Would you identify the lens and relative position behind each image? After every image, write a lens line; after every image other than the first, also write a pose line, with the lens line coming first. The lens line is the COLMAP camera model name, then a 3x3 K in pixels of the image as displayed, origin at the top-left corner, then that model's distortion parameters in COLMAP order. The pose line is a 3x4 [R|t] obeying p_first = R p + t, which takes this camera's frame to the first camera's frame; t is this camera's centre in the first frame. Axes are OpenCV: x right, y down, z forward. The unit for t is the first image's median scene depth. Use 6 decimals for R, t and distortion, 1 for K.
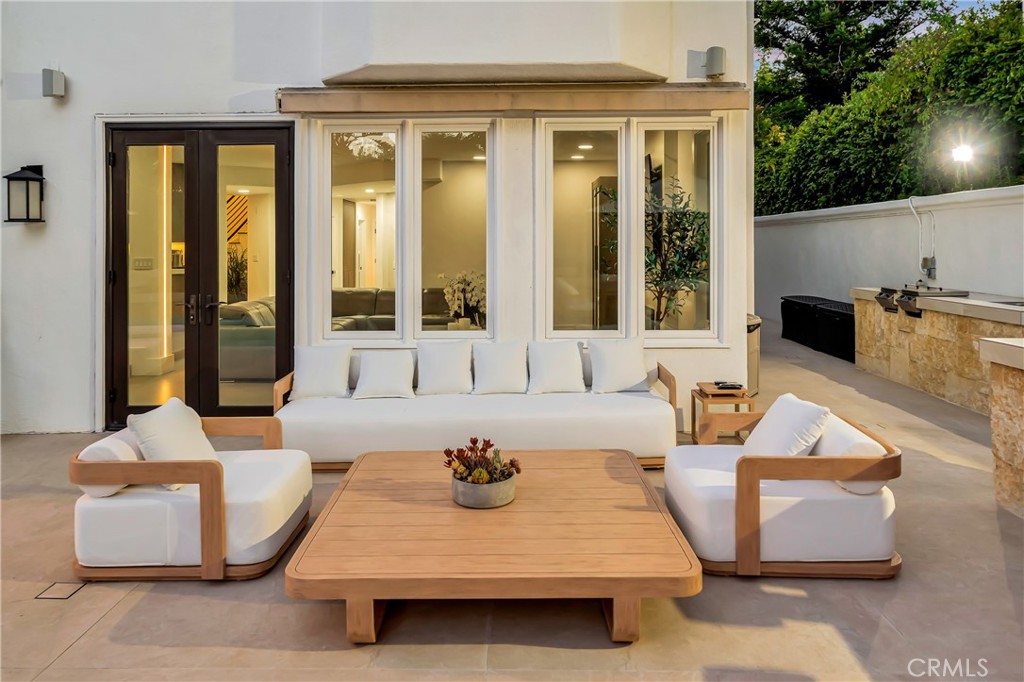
lens RADIAL K [[730.0, 0, 509.5], [0, 730.0, 243.0], [0, 0, 1]] dist [-0.002171, 0.000195]
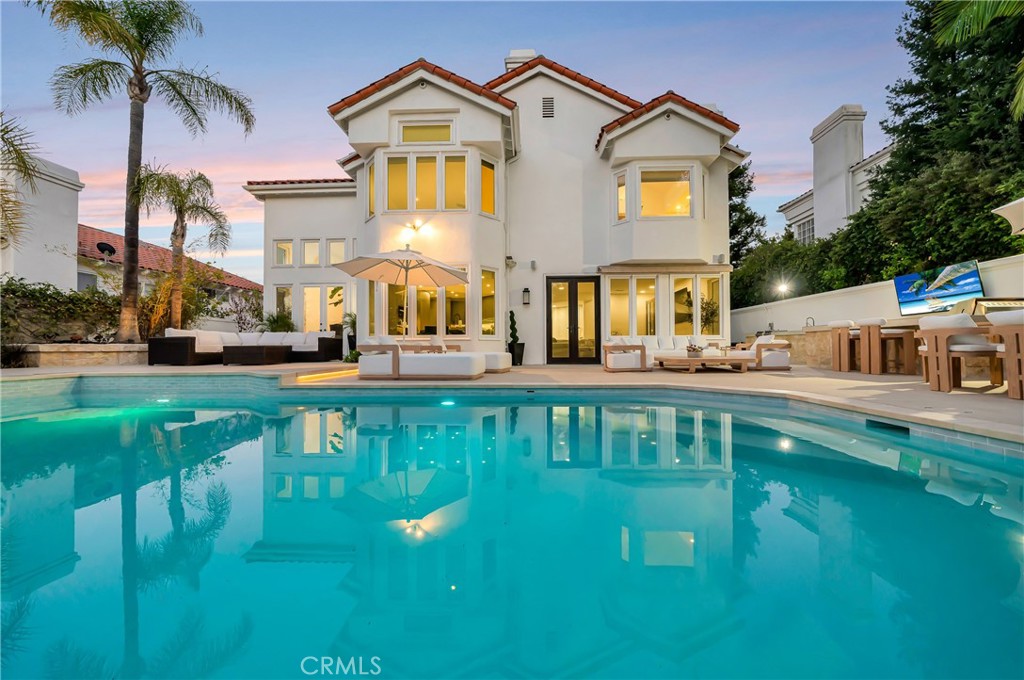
lens RADIAL K [[362.4, 0, 525.1], [0, 362.4, 341.1], [0, 0, 1]] dist [-0.006880, -0.000148]
pose [[0.999994, -0.001207, -0.003329, -0.657558], [0.001156, 0.999880, -0.015424, 0.176854], [0.003347, 0.015420, 0.999875, -0.742559]]
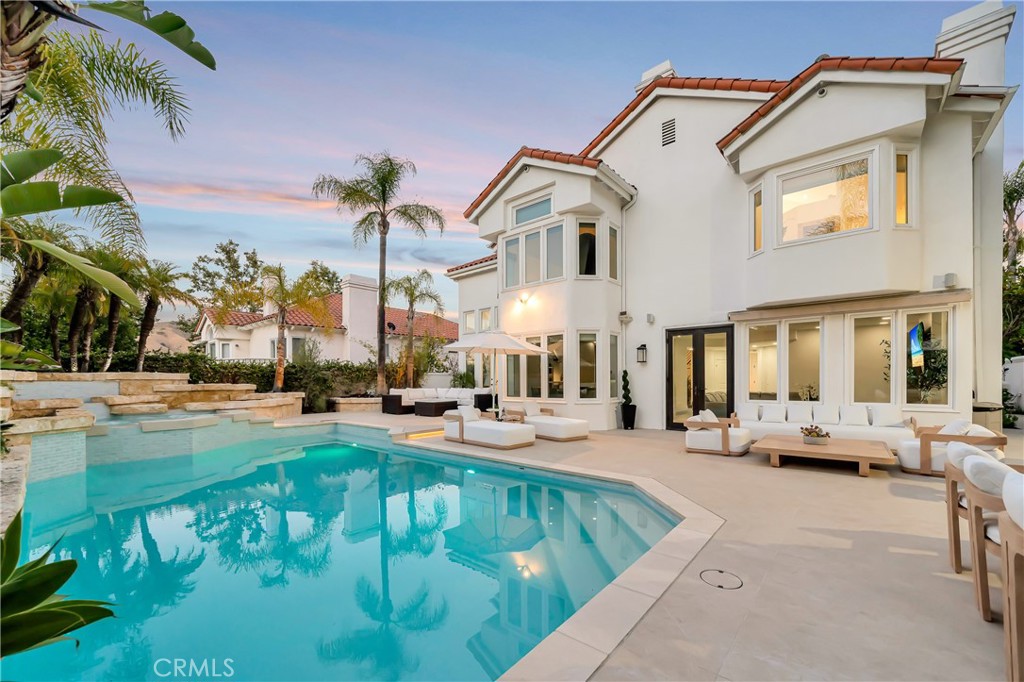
lens RADIAL K [[410.0, 0, 519.0], [0, 410.0, 379.4], [0, 0, 1]] dist [-0.001362, -0.000207]
pose [[0.777013, 0.001729, -0.629482, 0.051761], [0.003310, 0.999971, 0.006833, 0.032976], [0.629476, -0.007392, 0.776985, -0.737553]]
